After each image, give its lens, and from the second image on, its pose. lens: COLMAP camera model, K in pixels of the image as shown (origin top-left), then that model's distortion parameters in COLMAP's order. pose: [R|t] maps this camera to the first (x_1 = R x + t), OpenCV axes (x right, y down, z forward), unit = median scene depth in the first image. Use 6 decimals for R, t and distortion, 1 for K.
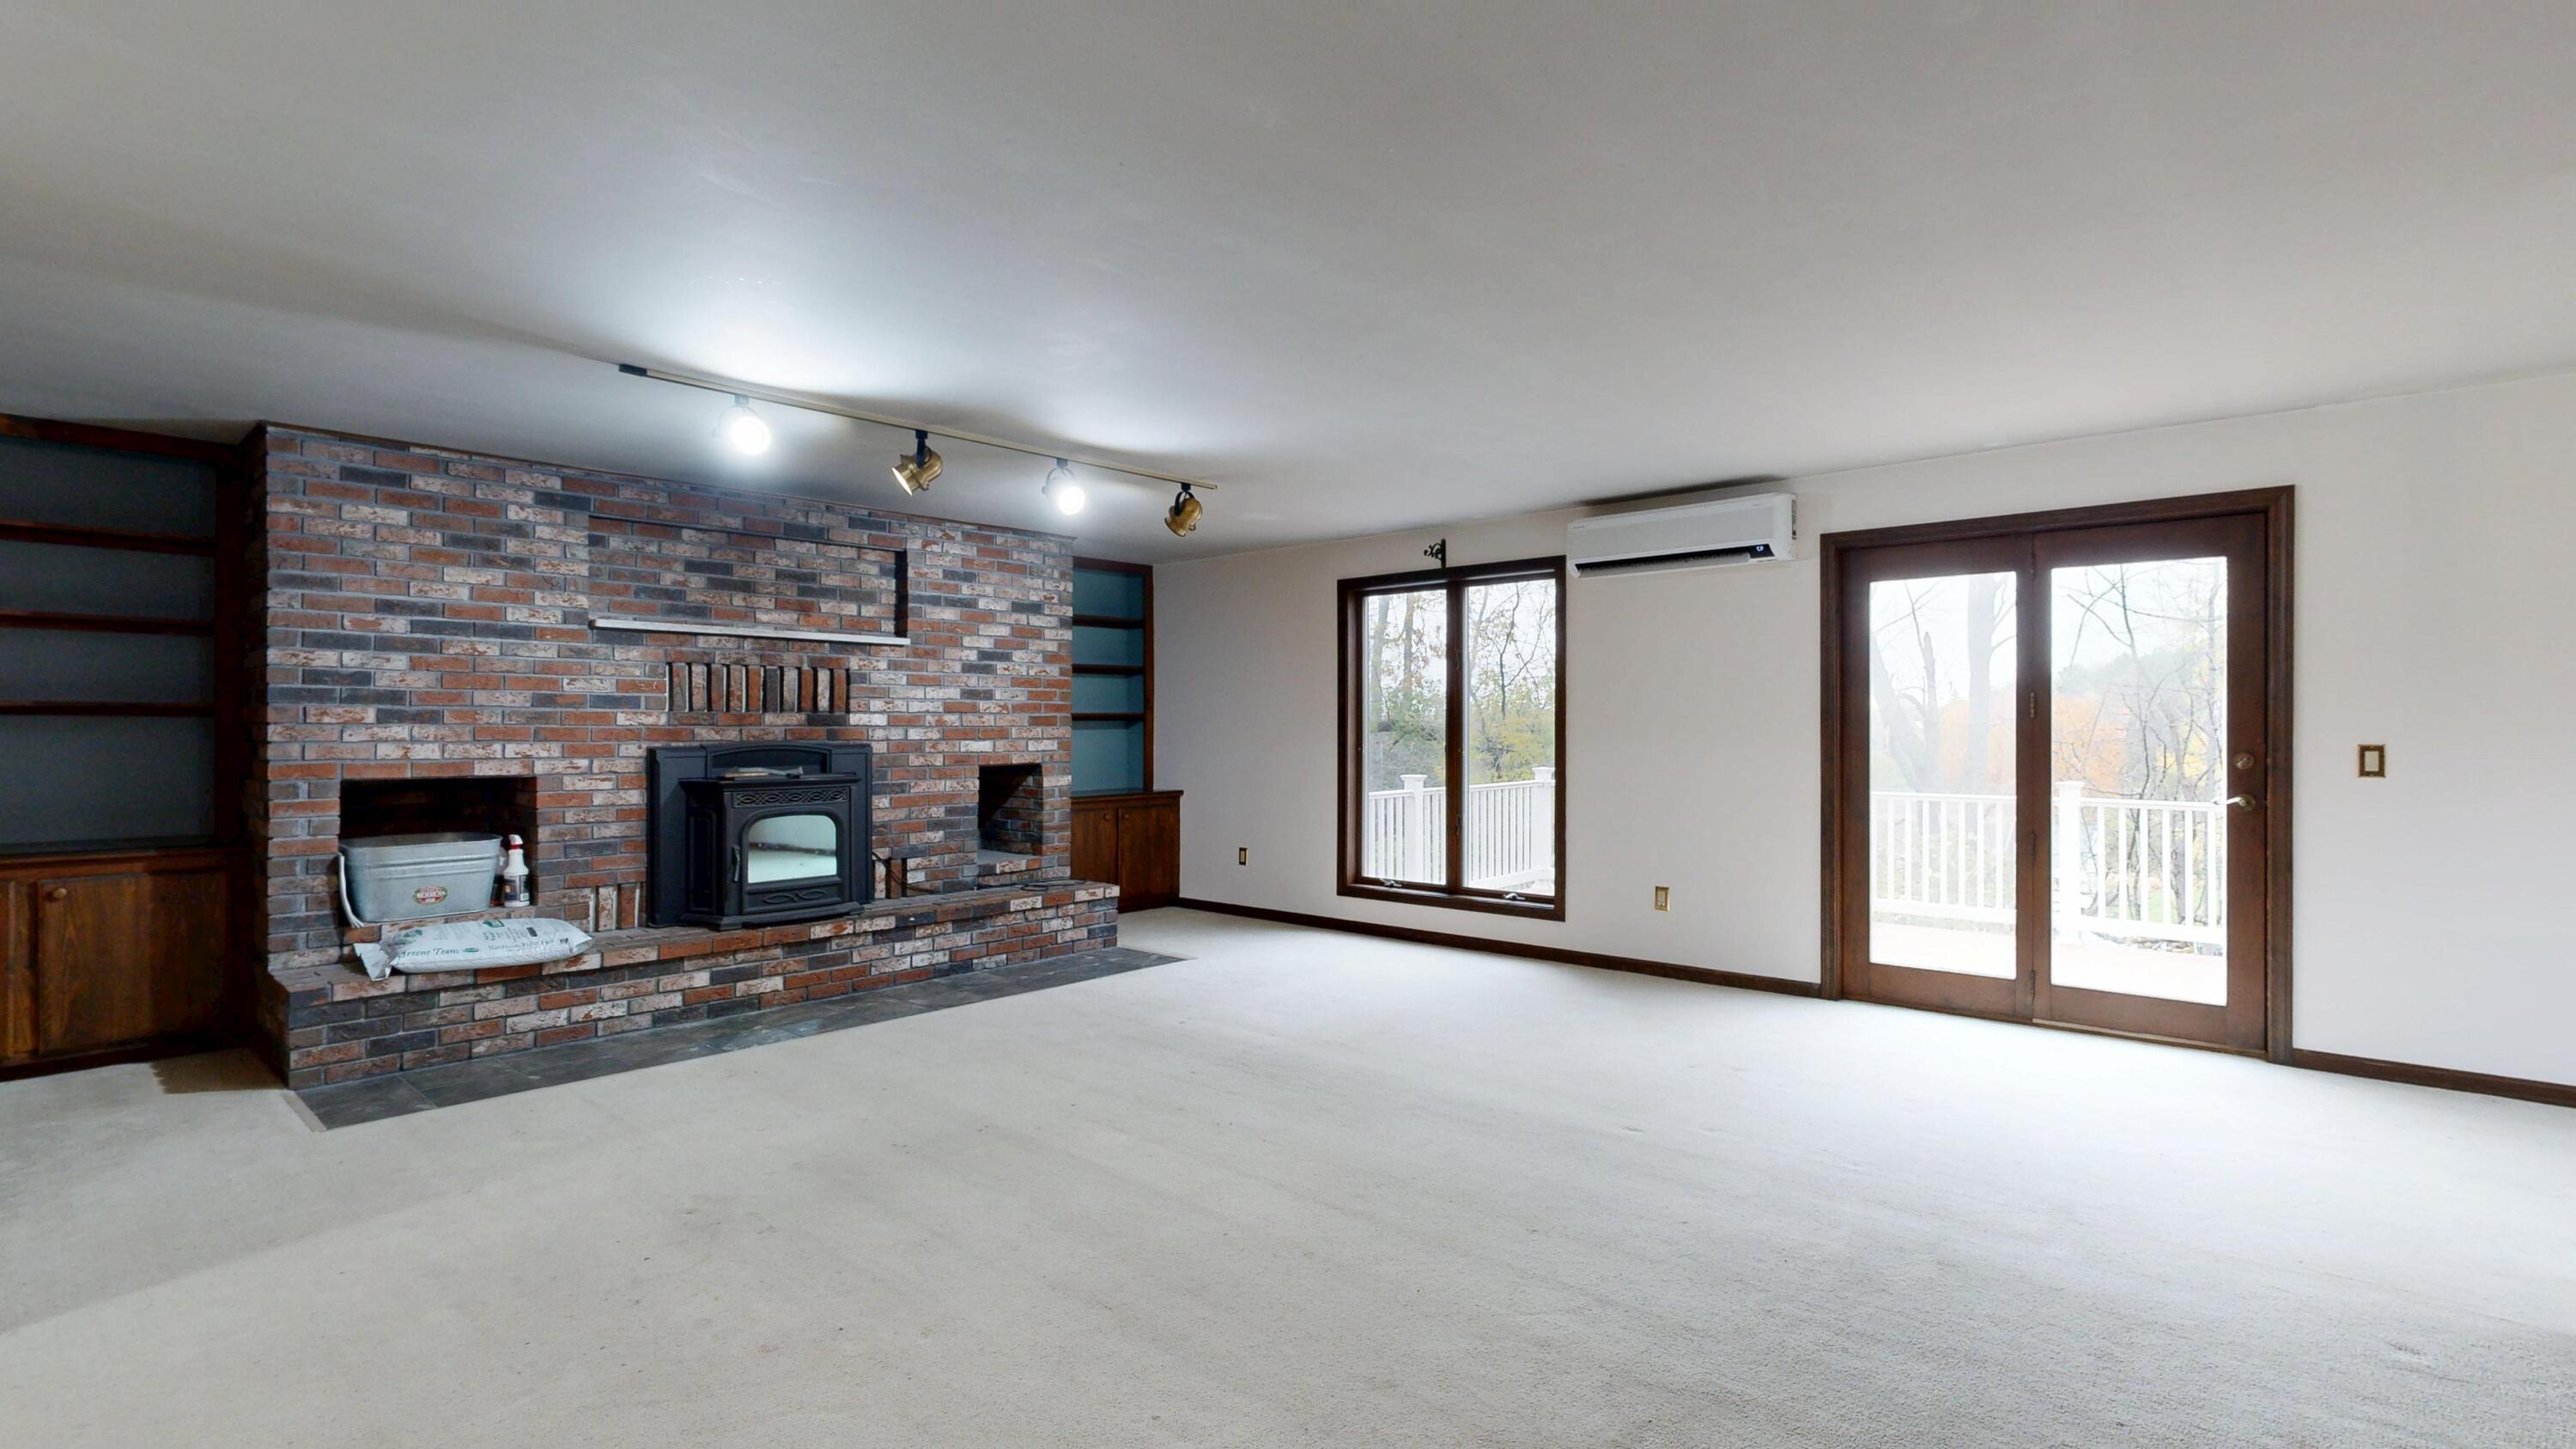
lens RADIAL K [[1200.1, 0, 1283.6], [0, 1200.1, 724.2], [0, 0, 1]] dist [0.005880, -0.003295]
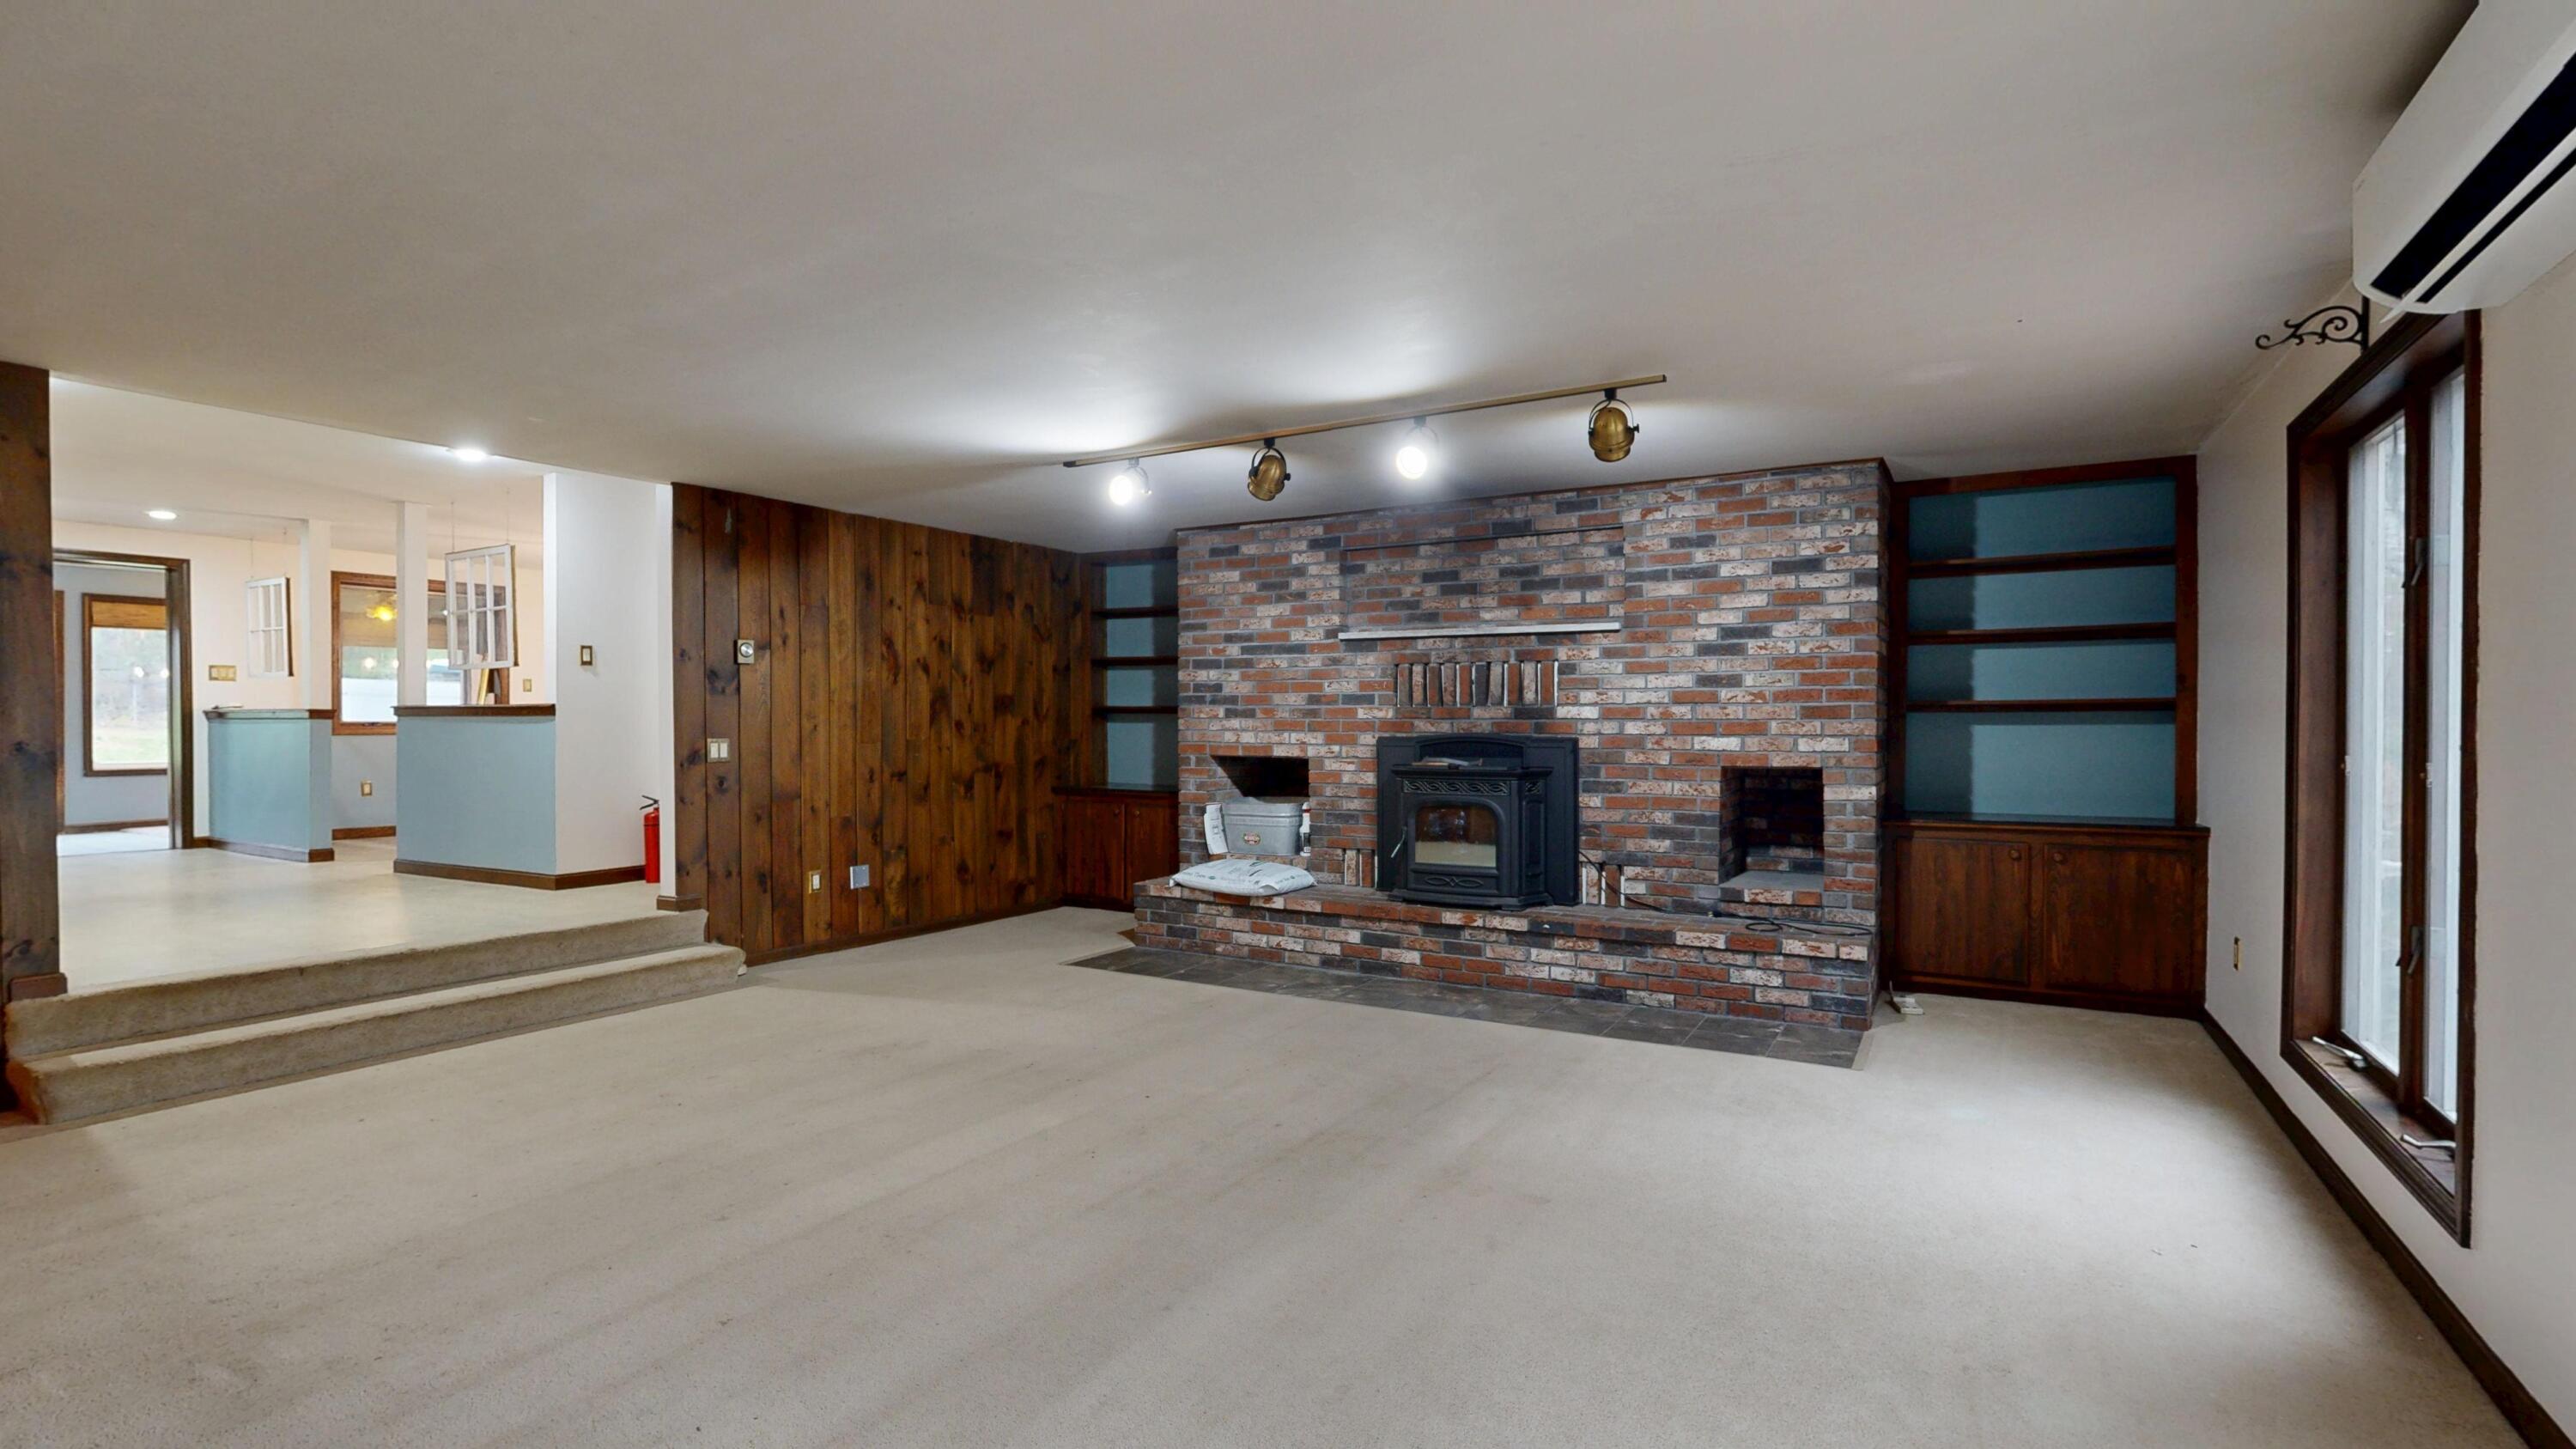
lens RADIAL K [[1200.1, 0, 1291.0], [0, 1200.1, 726.7], [0, 0, 1]] dist [0.005880, -0.003295]
pose [[0.210665, 0.005467, -0.977543, 0.599476], [0.002066, 0.999980, 0.006038, 0.001383], [0.977556, -0.003292, 0.210650, 0.654986]]
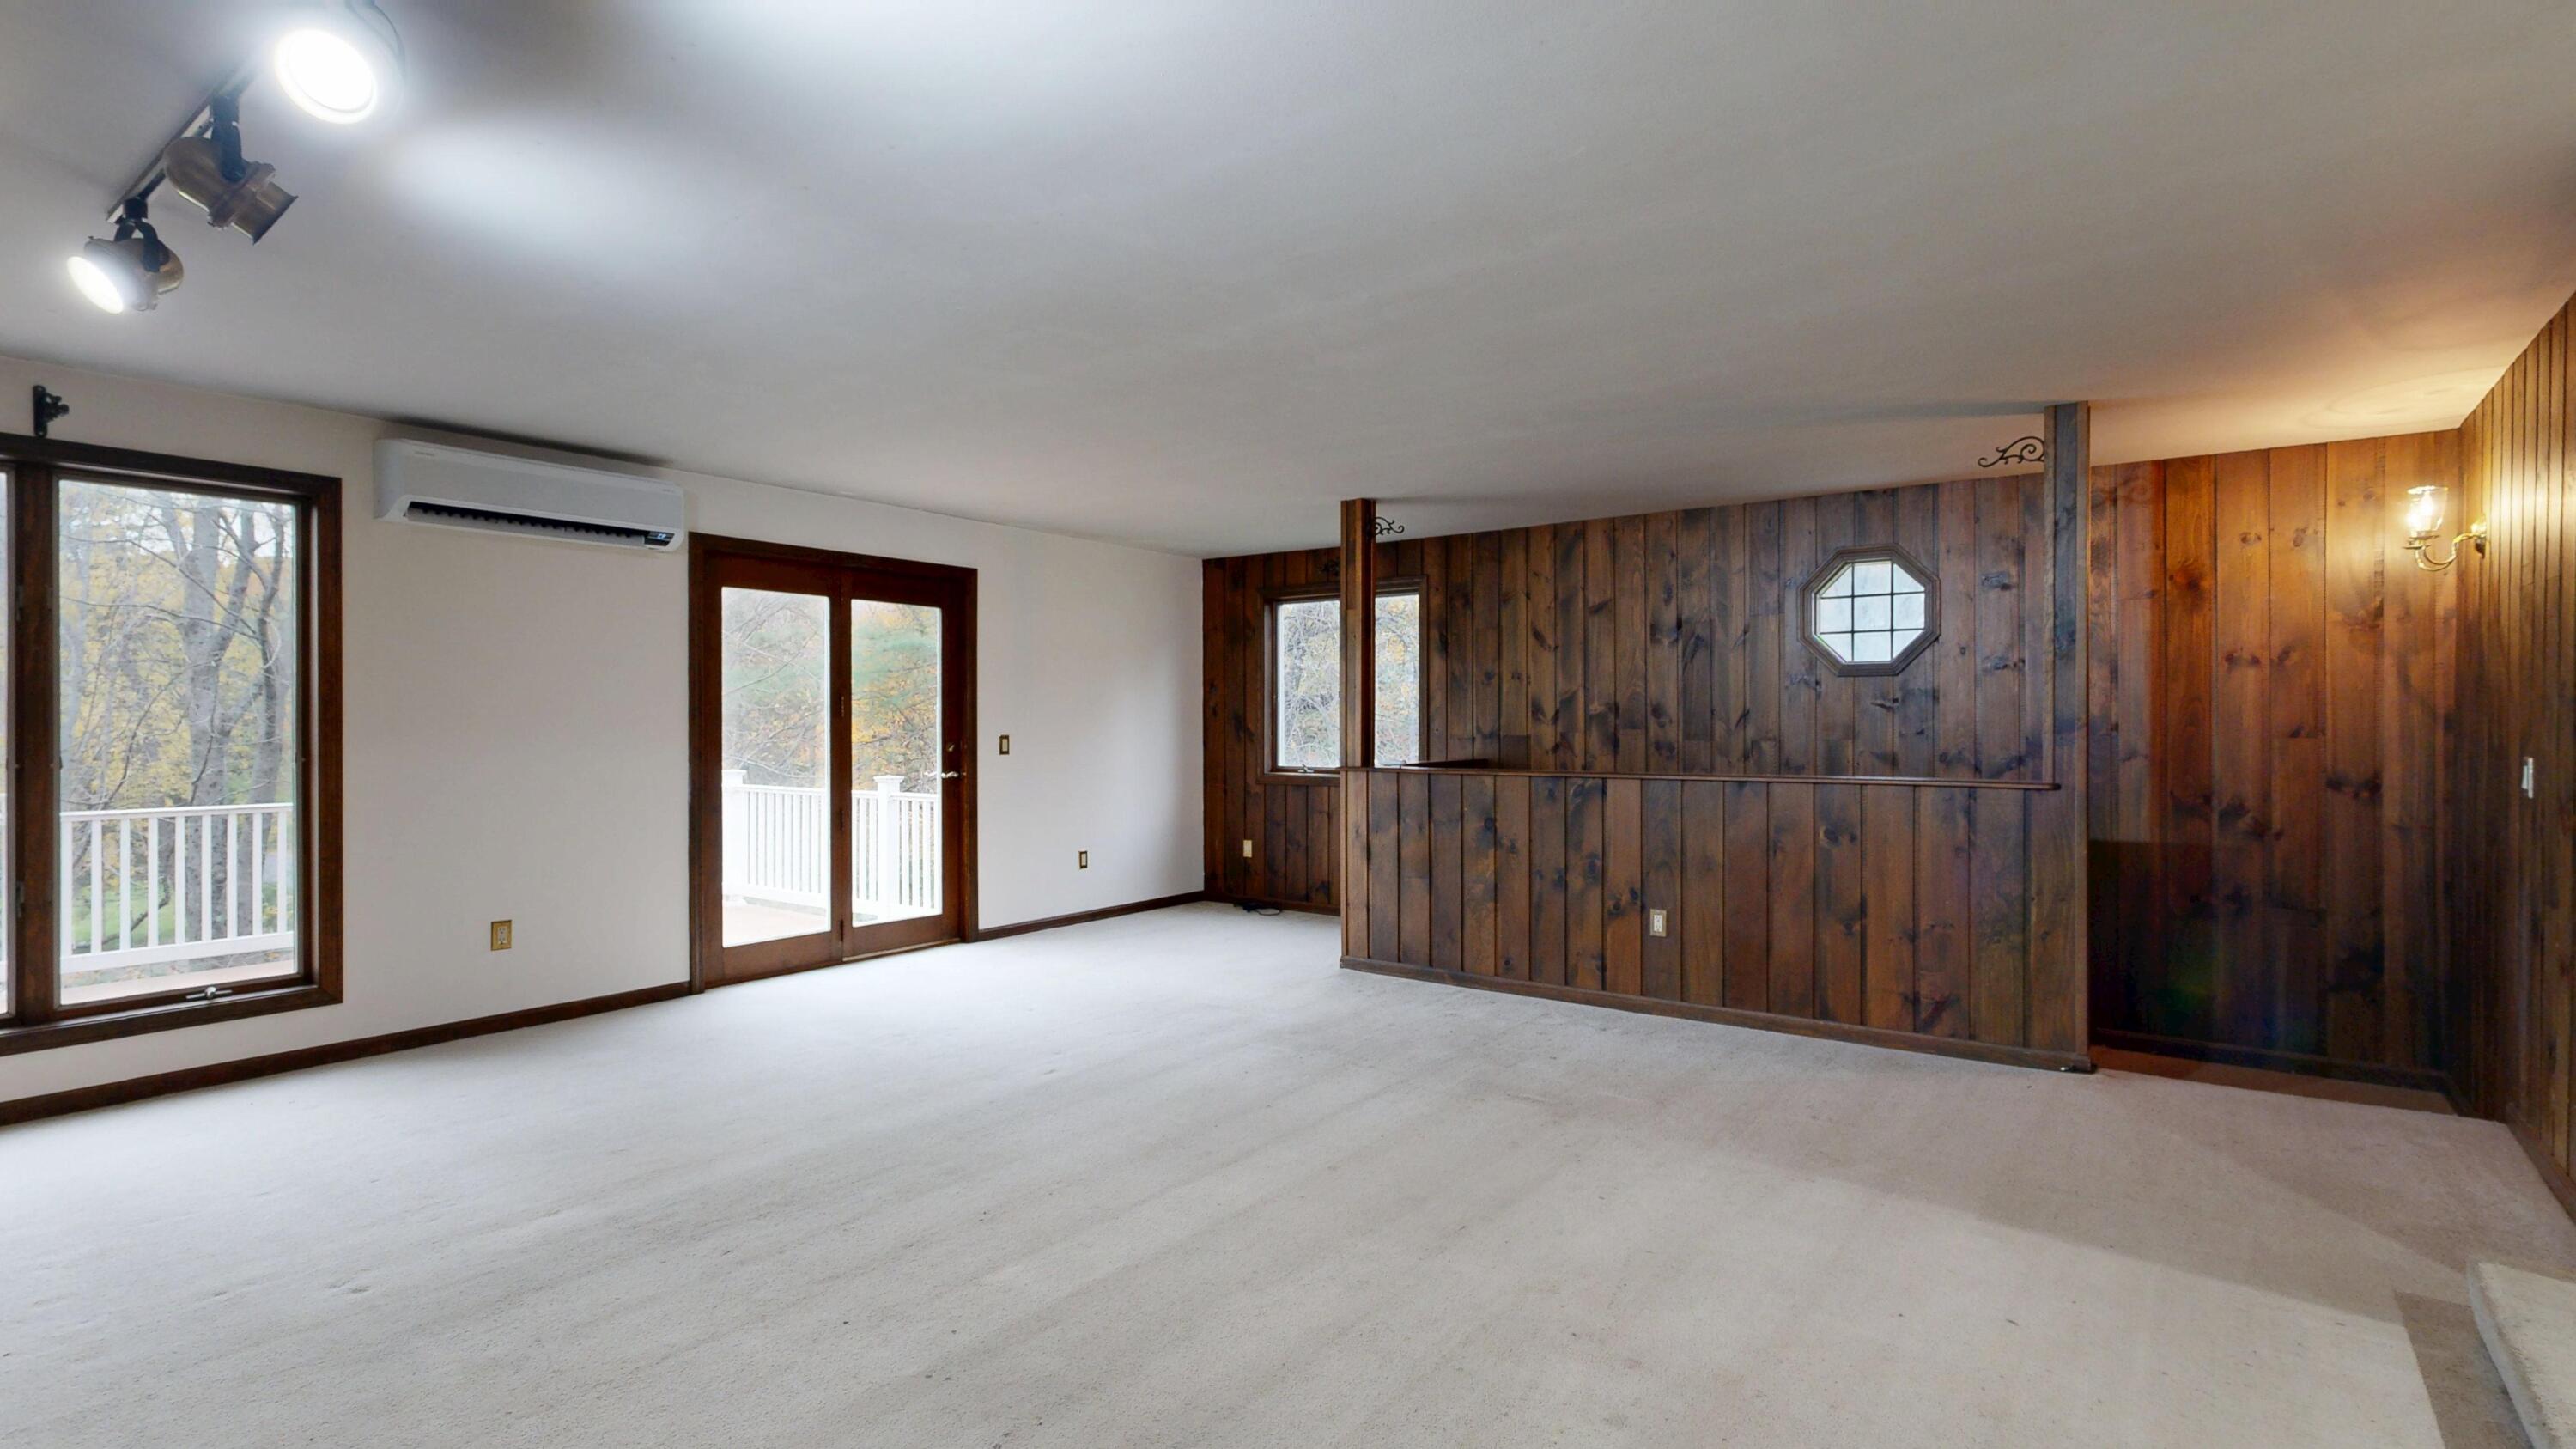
lens RADIAL K [[1200.1, 0, 1289.1], [0, 1200.1, 724.2], [0, 0, 1]] dist [0.005880, -0.003295]
pose [[-0.102316, 0.000708, 0.994752, -0.598213], [-0.002400, 0.999997, -0.000959, 0.001608], [-0.994749, -0.002486, -0.102314, 0.602313]]
